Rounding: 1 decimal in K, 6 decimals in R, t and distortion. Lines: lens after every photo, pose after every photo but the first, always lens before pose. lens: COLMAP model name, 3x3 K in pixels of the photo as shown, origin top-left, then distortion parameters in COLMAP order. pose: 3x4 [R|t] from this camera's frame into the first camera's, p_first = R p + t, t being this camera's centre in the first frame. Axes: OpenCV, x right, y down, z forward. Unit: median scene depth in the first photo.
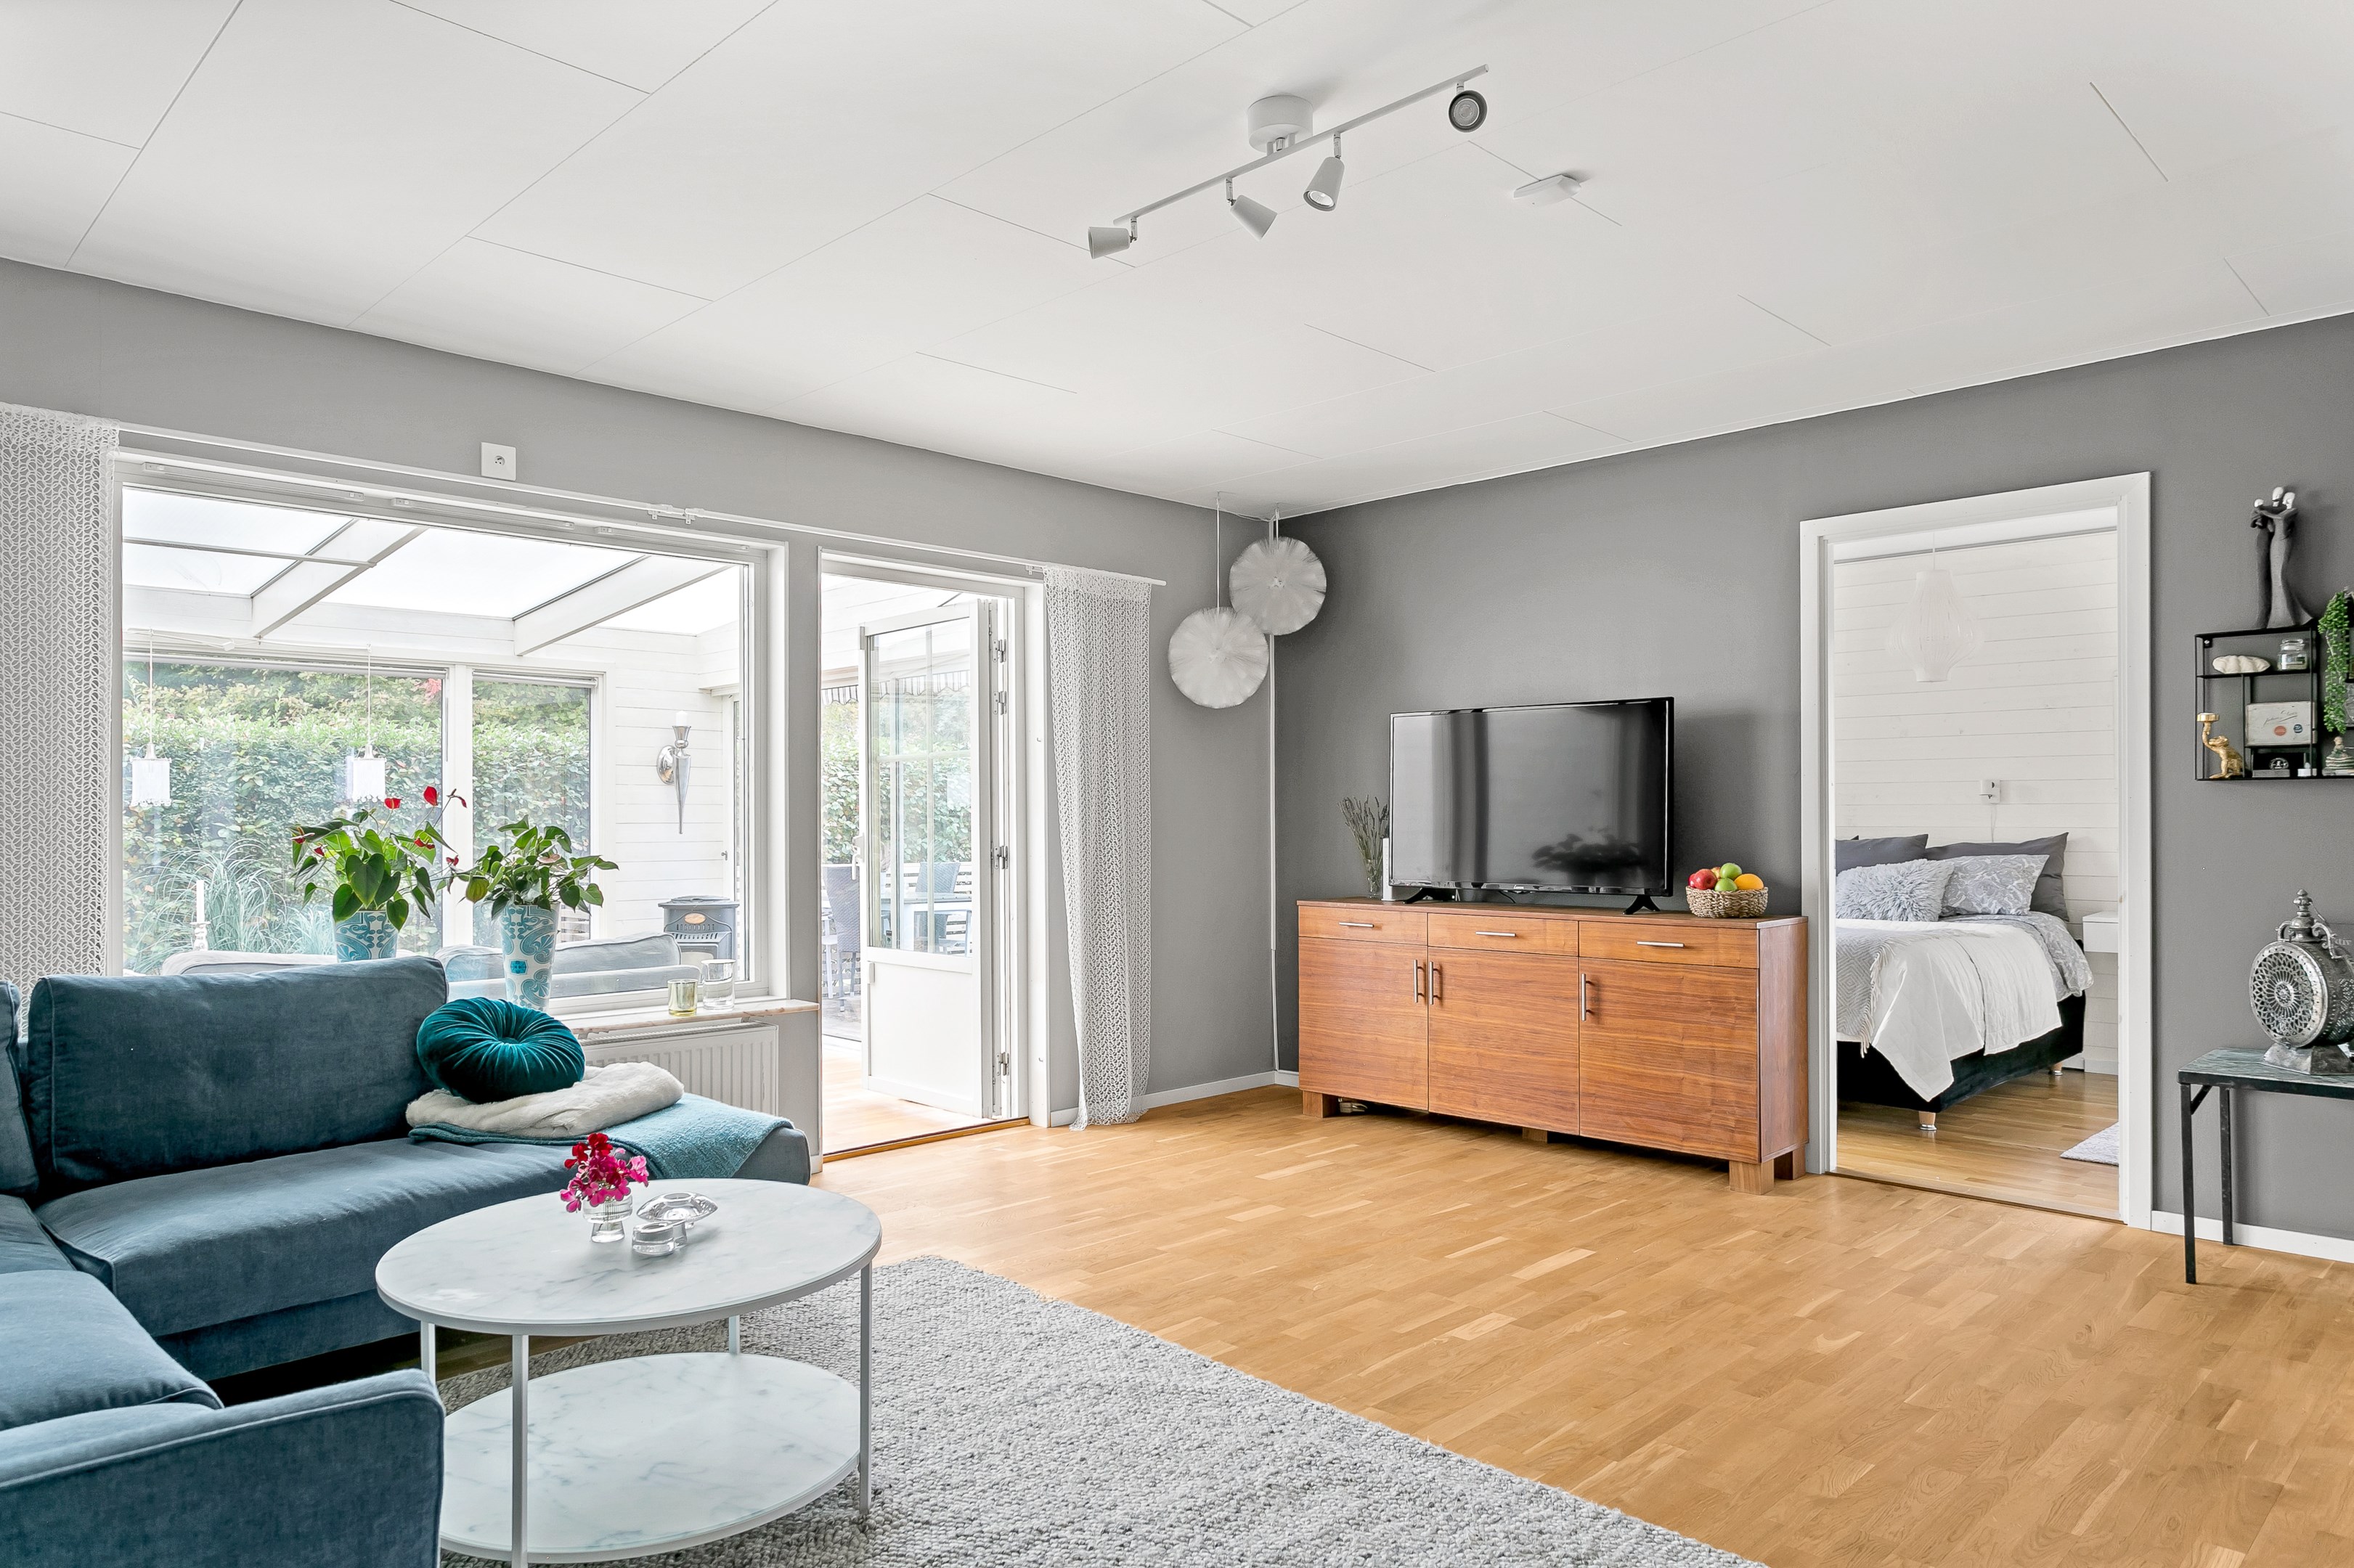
lens RADIAL K [[1475.3, 0, 1173.0], [0, 1475.3, 818.1], [0, 0, 1]] dist [-0.004844, 0.003181]
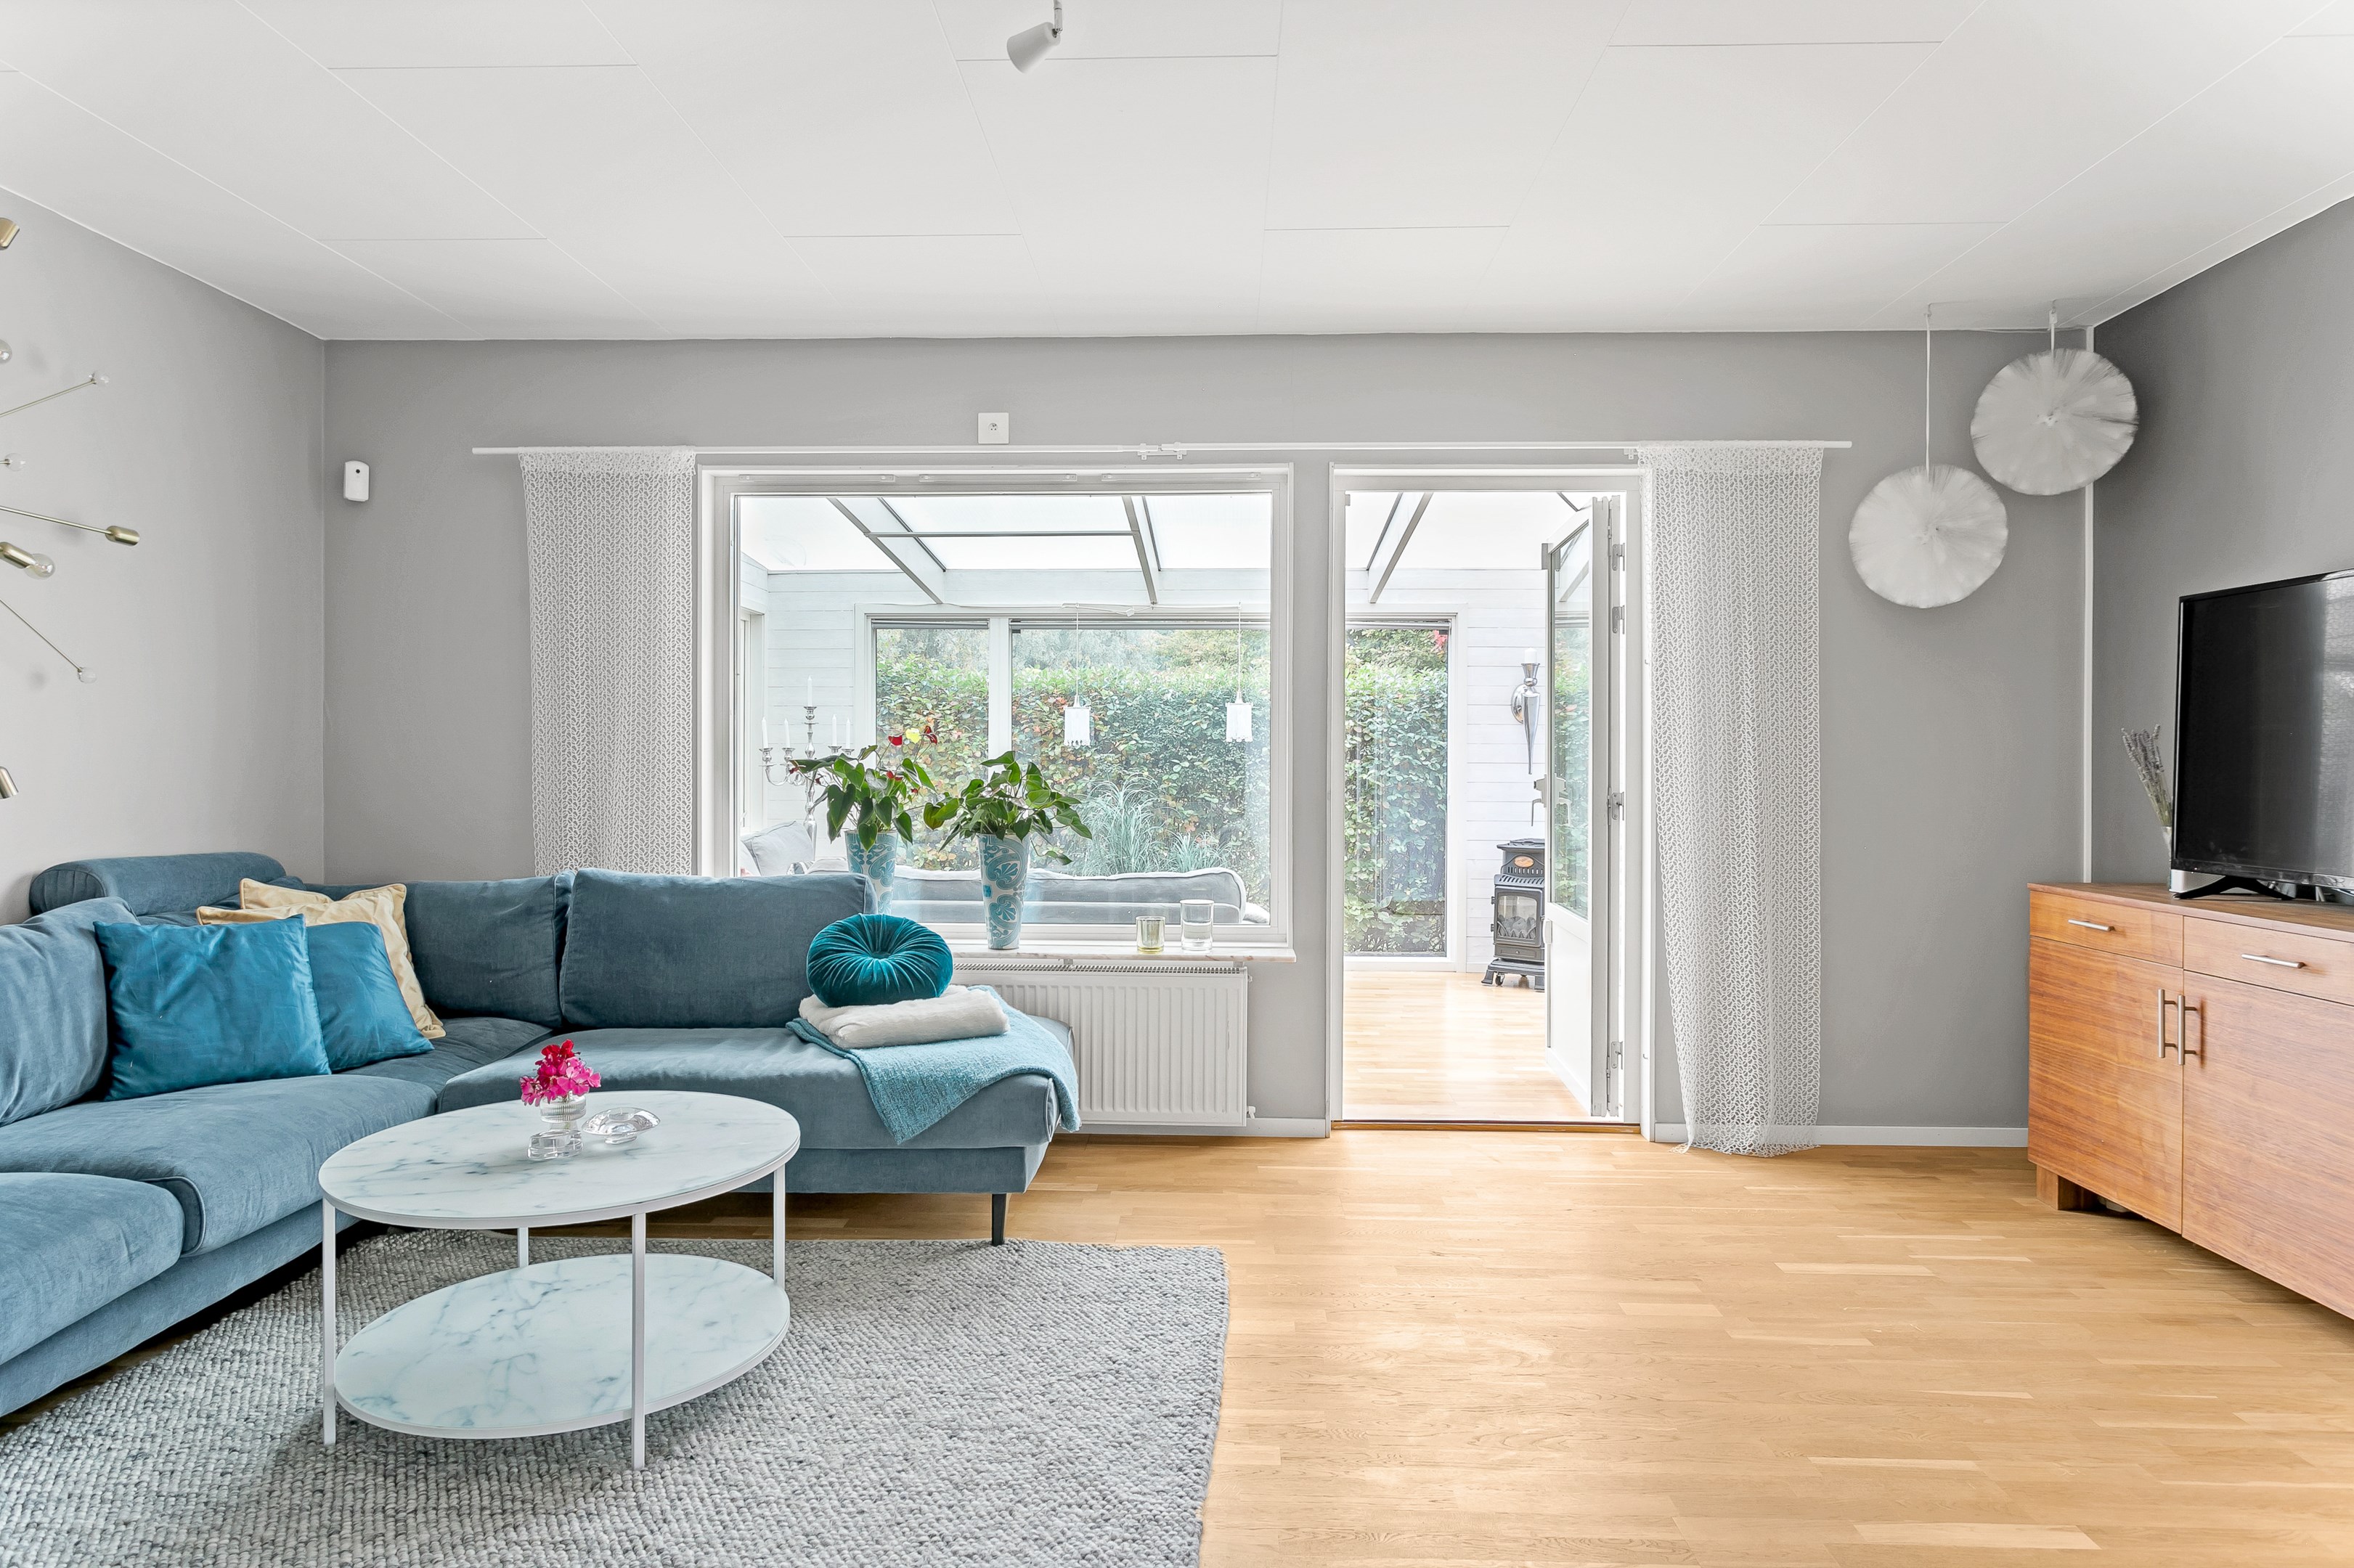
lens RADIAL K [[1450.2, 0, 1173.8], [0, 1450.2, 773.8], [0, 0, 1]] dist [-0.003487, 0.002567]
pose [[0.683148, 0.013915, -0.730147, 0.369100], [-0.006989, 0.999897, 0.012517, 0.000074], [0.730246, -0.003448, 0.683175, 0.315203]]
